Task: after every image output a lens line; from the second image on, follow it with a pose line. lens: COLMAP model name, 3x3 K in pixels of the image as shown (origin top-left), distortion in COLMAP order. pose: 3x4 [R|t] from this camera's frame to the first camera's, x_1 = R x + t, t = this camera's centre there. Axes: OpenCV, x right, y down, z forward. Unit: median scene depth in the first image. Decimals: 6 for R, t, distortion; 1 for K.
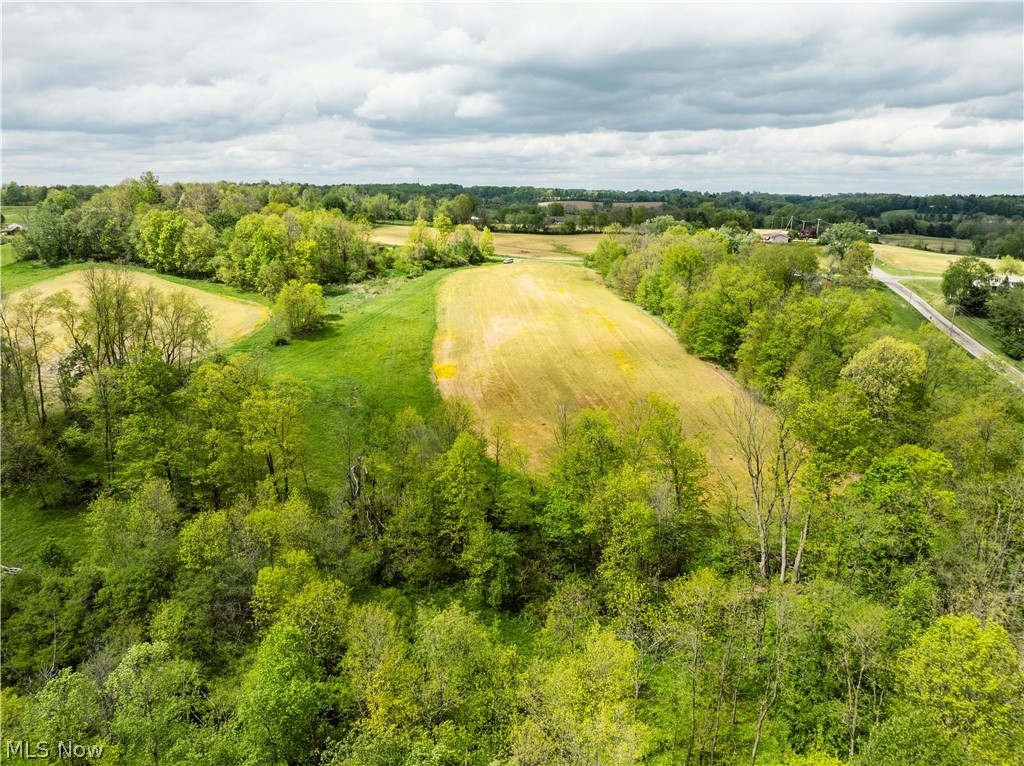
lens RADIAL K [[719.4, 0, 513.0], [0, 719.4, 377.7], [0, 0, 1]] dist [-0.050446, 0.019816]
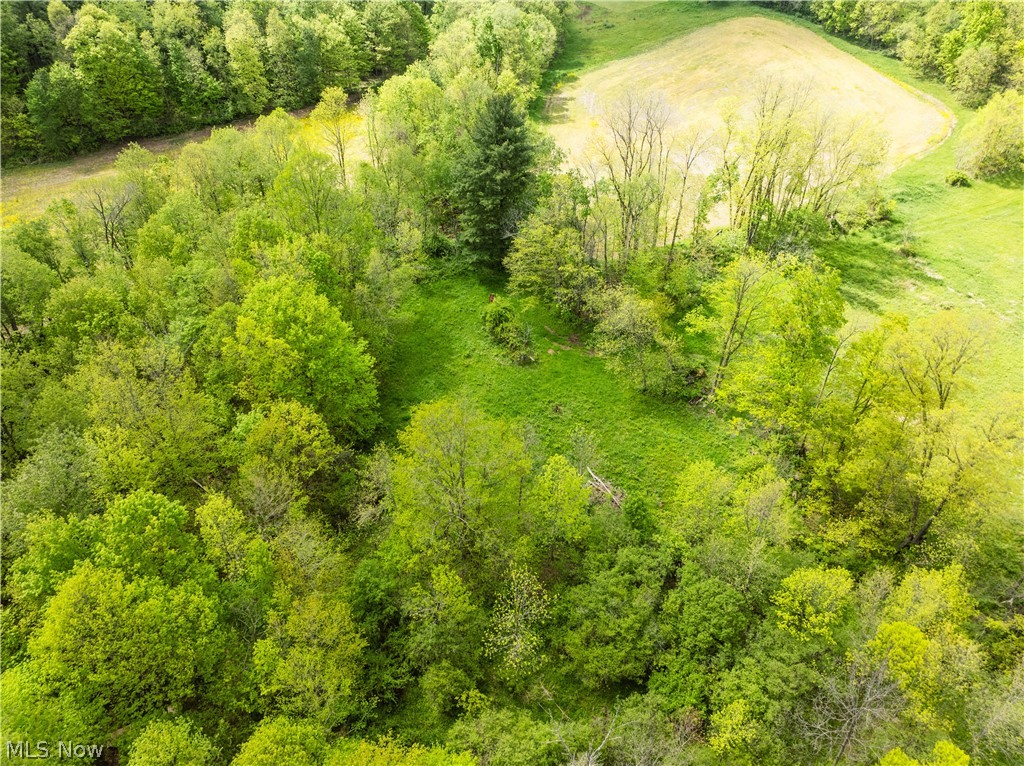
lens RADIAL K [[719.4, 0, 510.8], [0, 719.4, 384.1], [0, 0, 1]] dist [-0.050446, 0.019816]
pose [[0.688696, 0.420579, -0.590603, -0.097469], [-0.179686, 0.888161, 0.422945, -0.068977], [0.702432, -0.185157, 0.687245, 0.102646]]
